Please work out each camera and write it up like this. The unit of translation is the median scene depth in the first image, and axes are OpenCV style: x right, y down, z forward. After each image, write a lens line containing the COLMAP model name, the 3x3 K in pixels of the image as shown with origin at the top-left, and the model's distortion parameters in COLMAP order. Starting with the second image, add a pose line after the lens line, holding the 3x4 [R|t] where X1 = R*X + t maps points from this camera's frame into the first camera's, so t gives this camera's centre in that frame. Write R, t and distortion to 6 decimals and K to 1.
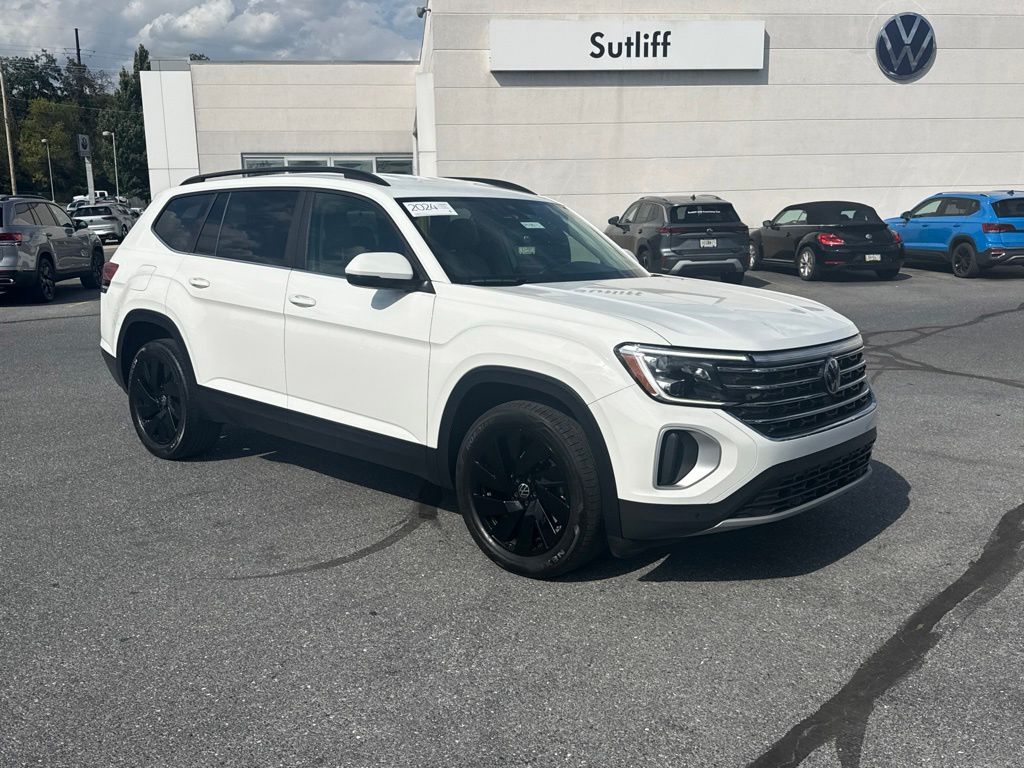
lens RADIAL K [[923.5, 0, 512.0], [0, 923.5, 384.0], [0, 0, 1]] dist [0.163237, -0.329857]
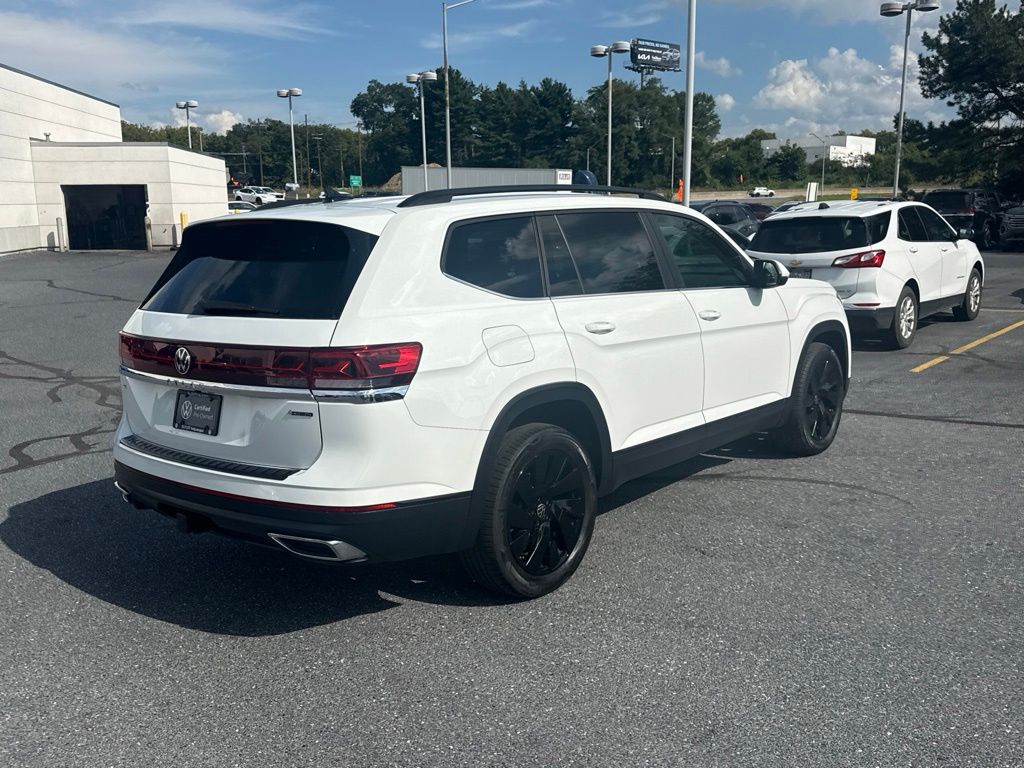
lens RADIAL K [[929.7, 0, 517.3], [0, 929.7, 383.5], [0, 0, 1]] dist [0.108252, -0.185841]
pose [[-0.025930, -0.175535, 0.984132, -1.045897], [0.203528, 0.962916, 0.177113, -0.202156], [-0.978726, 0.204891, 0.010757, 1.000209]]
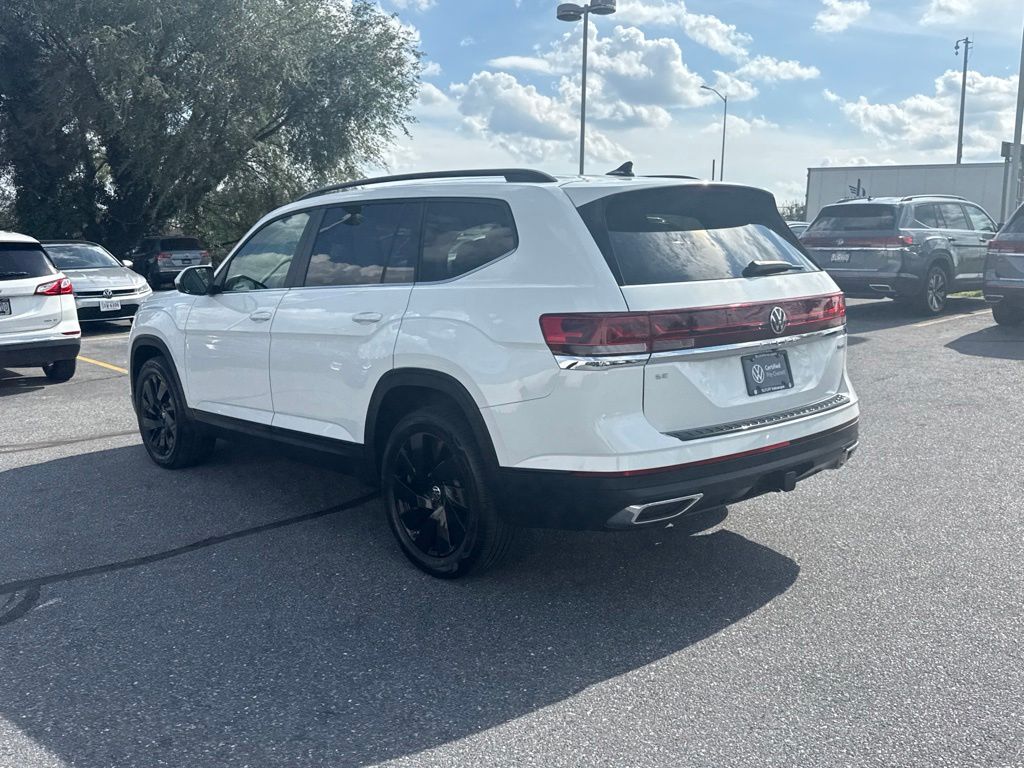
lens RADIAL K [[929.7, 0, 517.3], [0, 929.7, 383.5], [0, 0, 1]] dist [0.108252, -0.185841]
pose [[-0.992940, -0.006750, 0.118426, -0.305985], [0.030747, 0.949610, 0.311922, -0.314533], [-0.114564, 0.313361, -0.942698, 1.866733]]
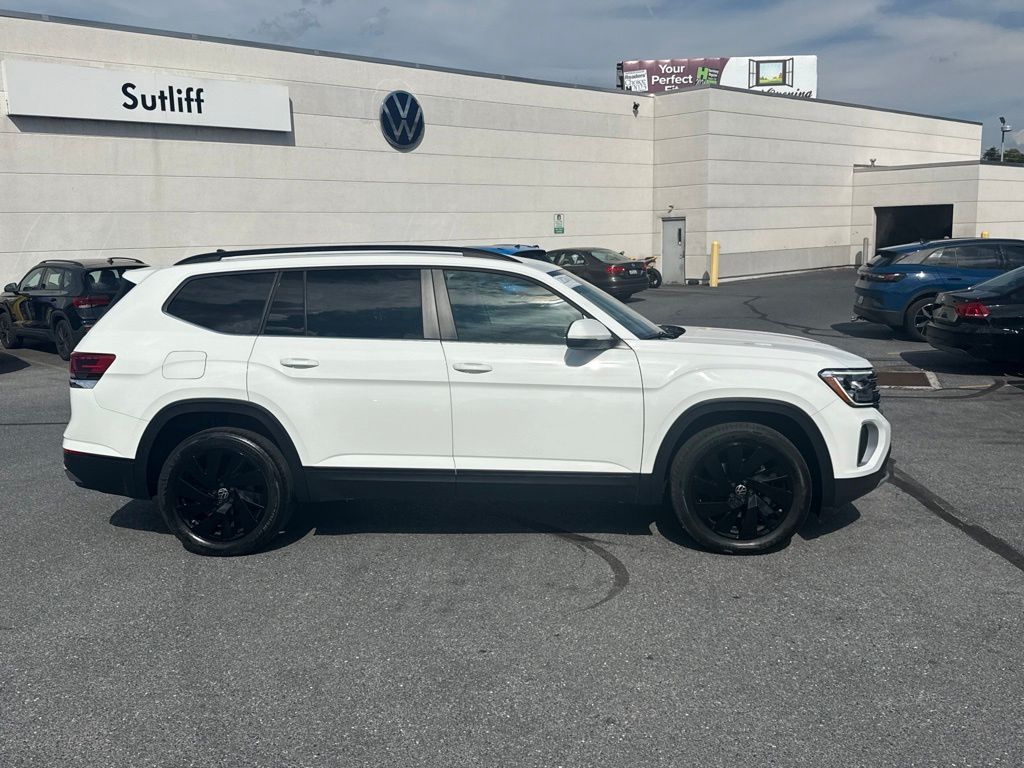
lens RADIAL K [[929.7, 0, 517.3], [0, 929.7, 383.5], [0, 0, 1]] dist [0.108252, -0.185841]
pose [[0.796382, -0.102148, 0.596105, -0.689528], [0.131686, 0.991273, -0.006066, -0.046941], [-0.590283, 0.083329, 0.802884, 0.072813]]
